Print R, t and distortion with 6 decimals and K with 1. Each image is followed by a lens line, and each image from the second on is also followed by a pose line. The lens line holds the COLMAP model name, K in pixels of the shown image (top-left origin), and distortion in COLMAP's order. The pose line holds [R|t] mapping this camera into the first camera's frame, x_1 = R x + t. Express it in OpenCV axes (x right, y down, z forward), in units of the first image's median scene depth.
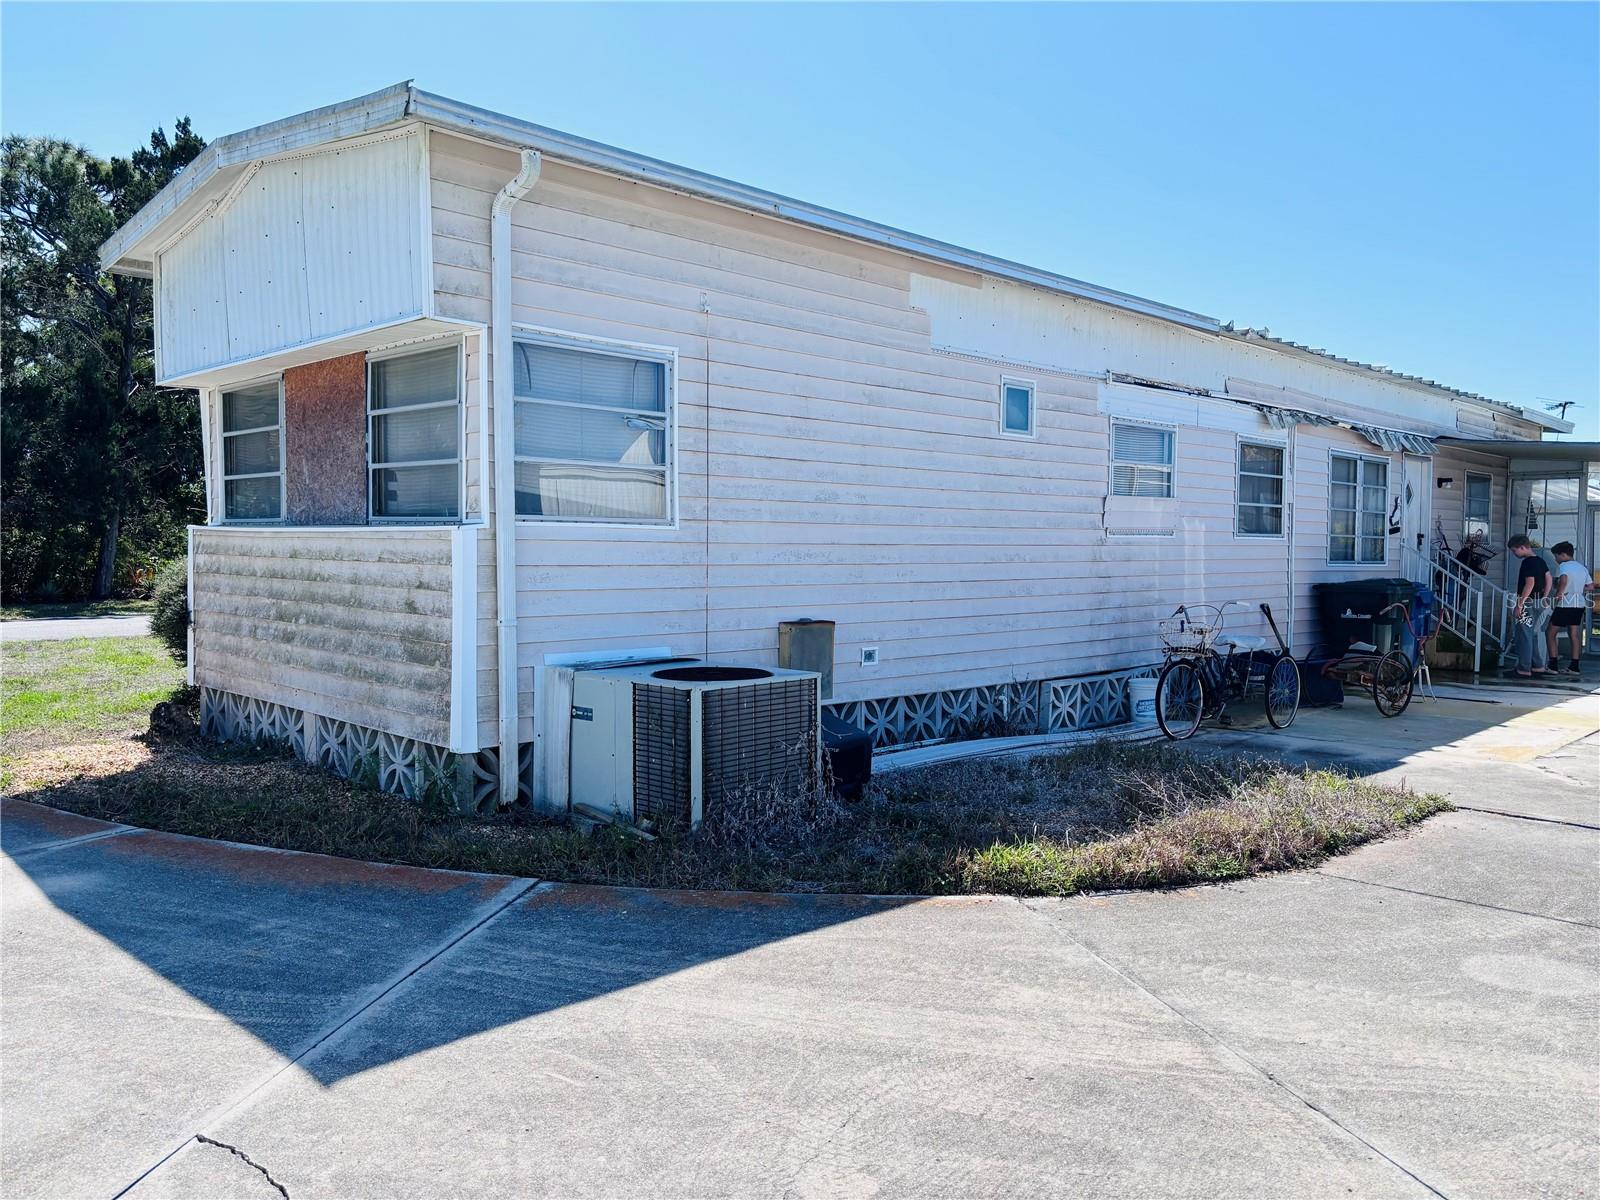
lens RADIAL K [[1212.8, 0, 800.0], [0, 1212.8, 600.0], [0, 0, 1]] dist [0.019961, 0.002617]
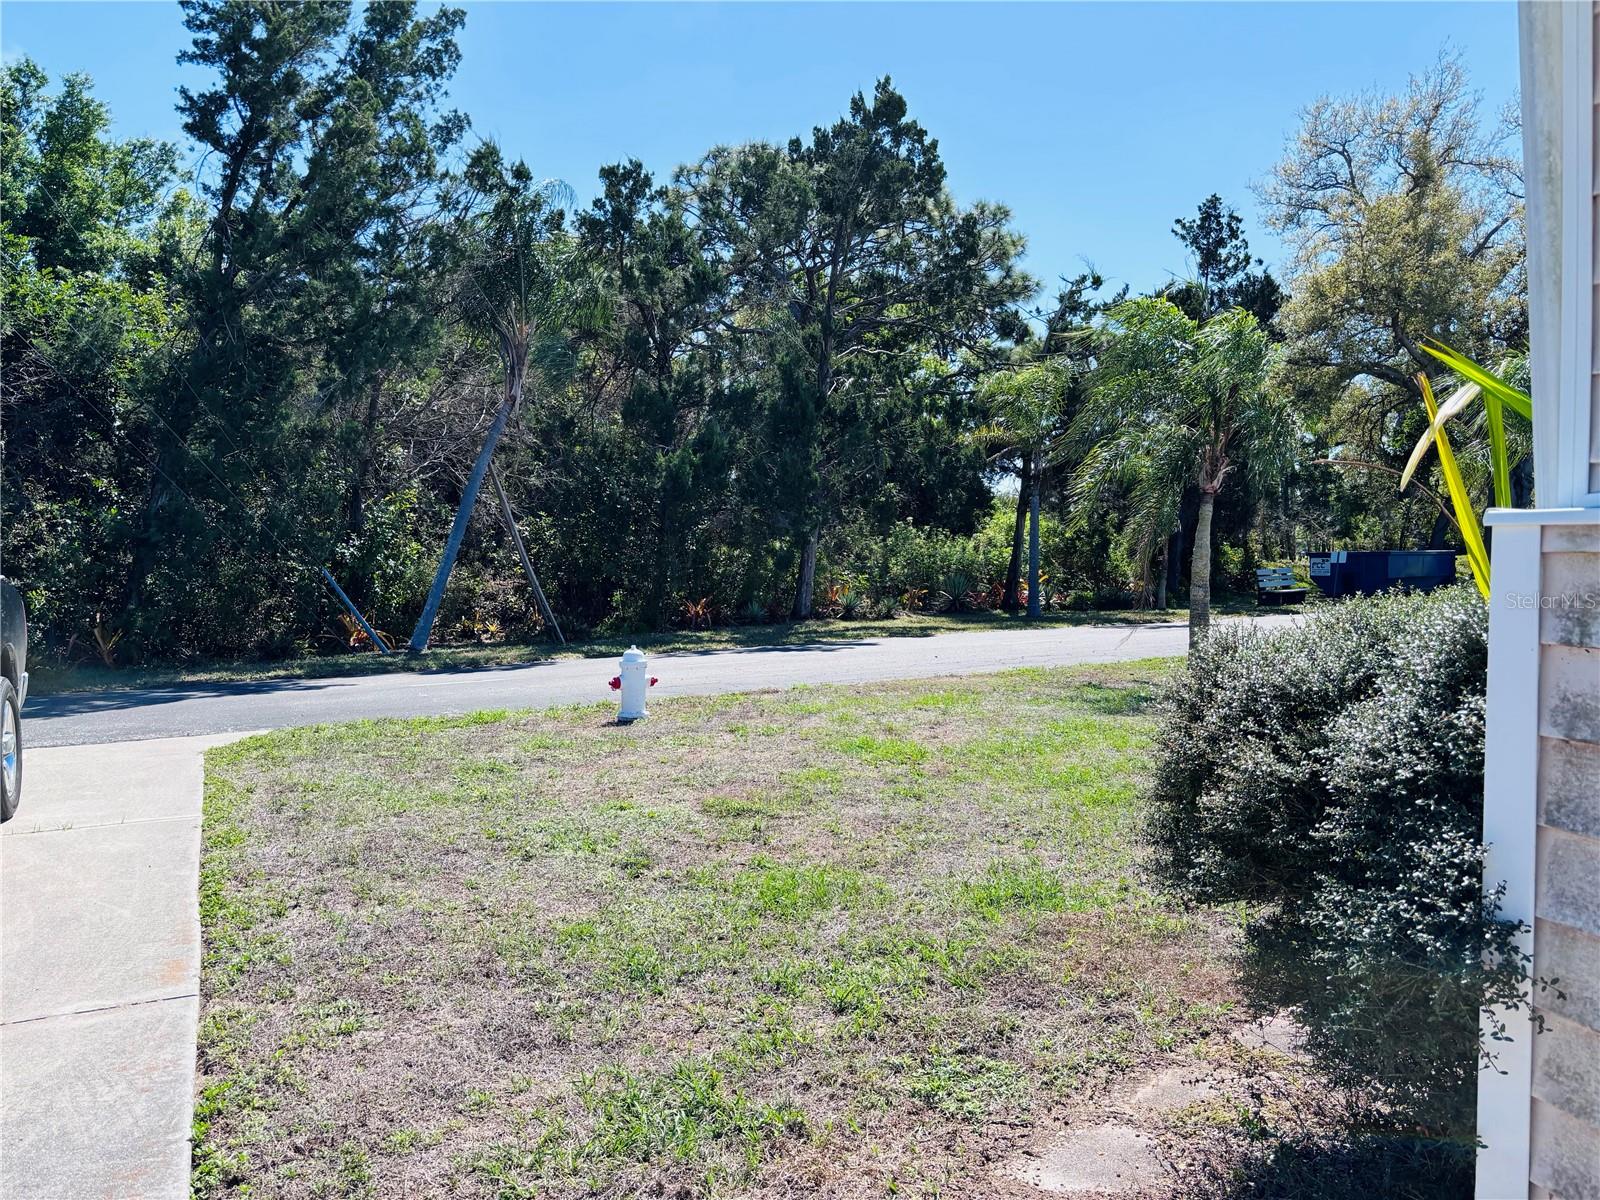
lens RADIAL K [[1212.8, 0, 800.0], [0, 1212.8, 600.0], [0, 0, 1]] dist [0.019961, 0.002617]
pose [[0.873235, -0.006418, -0.487257, -0.136694], [0.003571, 0.999971, -0.006772, -0.009677], [0.487286, 0.004174, 0.873232, 0.214790]]
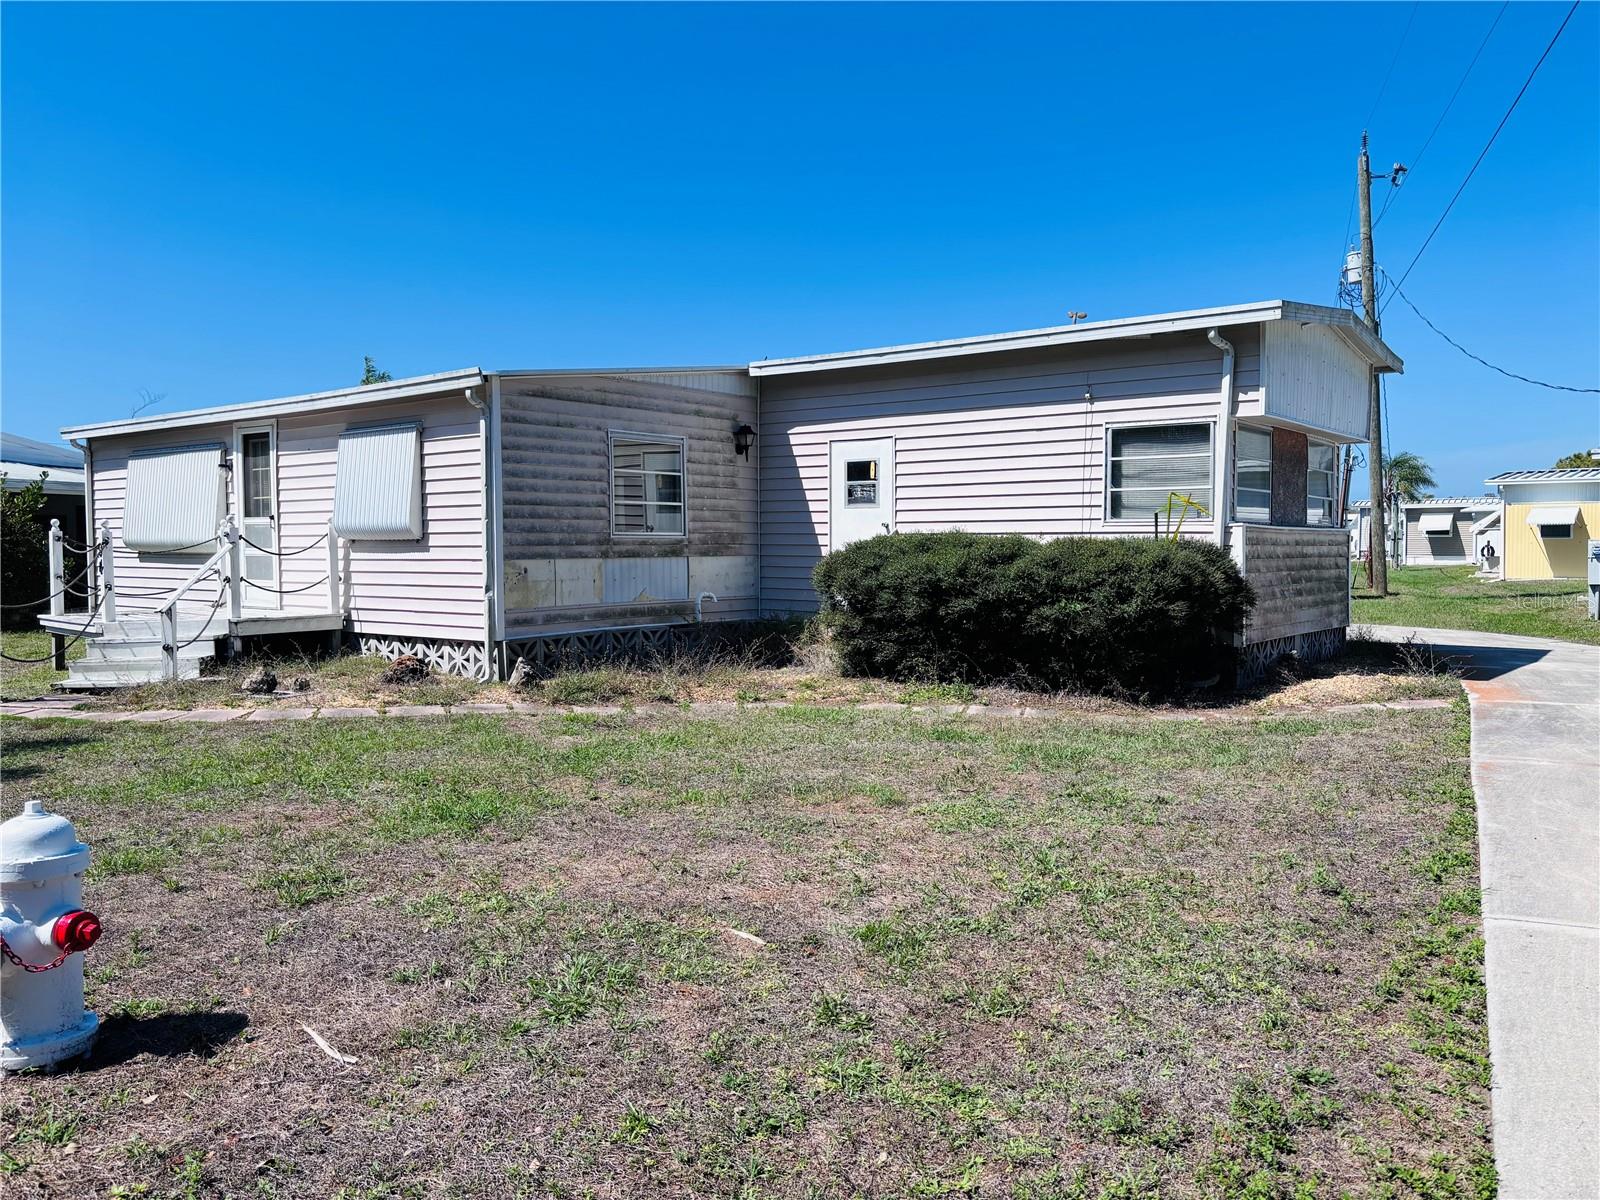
lens RADIAL K [[1212.8, 0, 800.0], [0, 1212.8, 600.0], [0, 0, 1]] dist [0.019961, 0.002617]
pose [[-0.123348, -0.051780, 0.991012, -1.753587], [0.050014, 0.997044, 0.058320, -0.080123], [-0.991102, 0.056758, -0.120393, 1.653184]]
